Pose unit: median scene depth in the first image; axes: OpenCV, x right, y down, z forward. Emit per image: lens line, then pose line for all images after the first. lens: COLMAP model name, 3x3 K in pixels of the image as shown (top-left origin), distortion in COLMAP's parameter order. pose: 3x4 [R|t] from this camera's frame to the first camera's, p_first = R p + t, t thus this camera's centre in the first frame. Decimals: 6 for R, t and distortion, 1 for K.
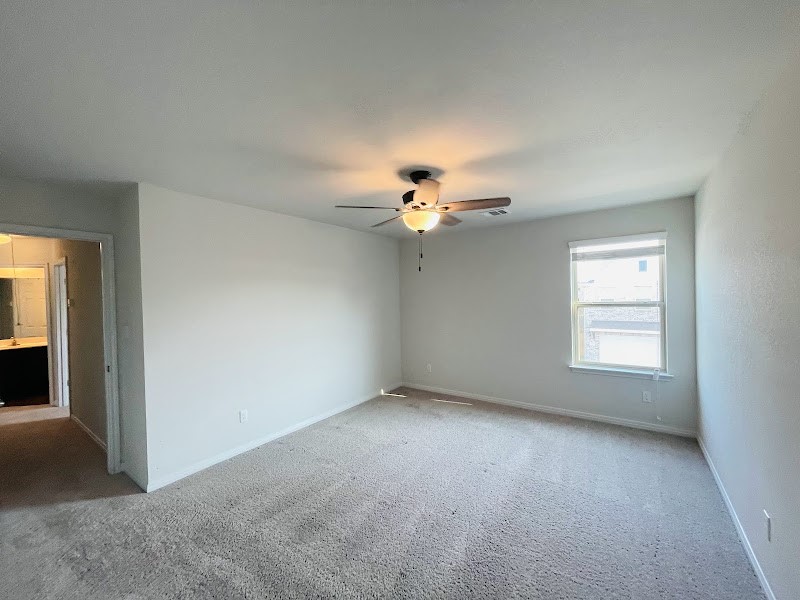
lens RADIAL K [[316.9, 0, 403.0], [0, 316.9, 305.2], [0, 0, 1]] dist [-0.007956, 0.000227]
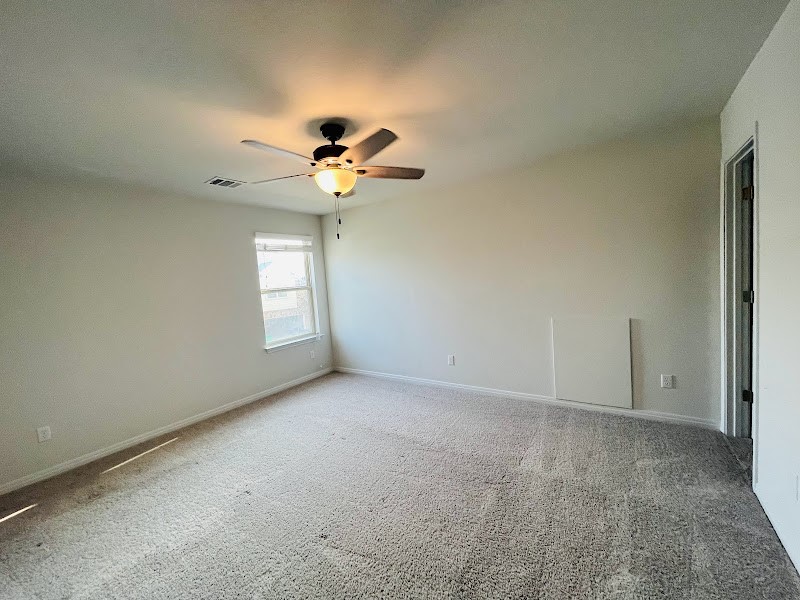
lens RADIAL K [[316.9, 0, 399.7], [0, 316.9, 295.4], [0, 0, 1]] dist [-0.007956, 0.000227]
pose [[0.009576, -0.032354, 0.999431, -0.536598], [0.106686, 0.993805, 0.031149, 0.029347], [-0.994247, 0.106327, 0.012968, 0.520490]]
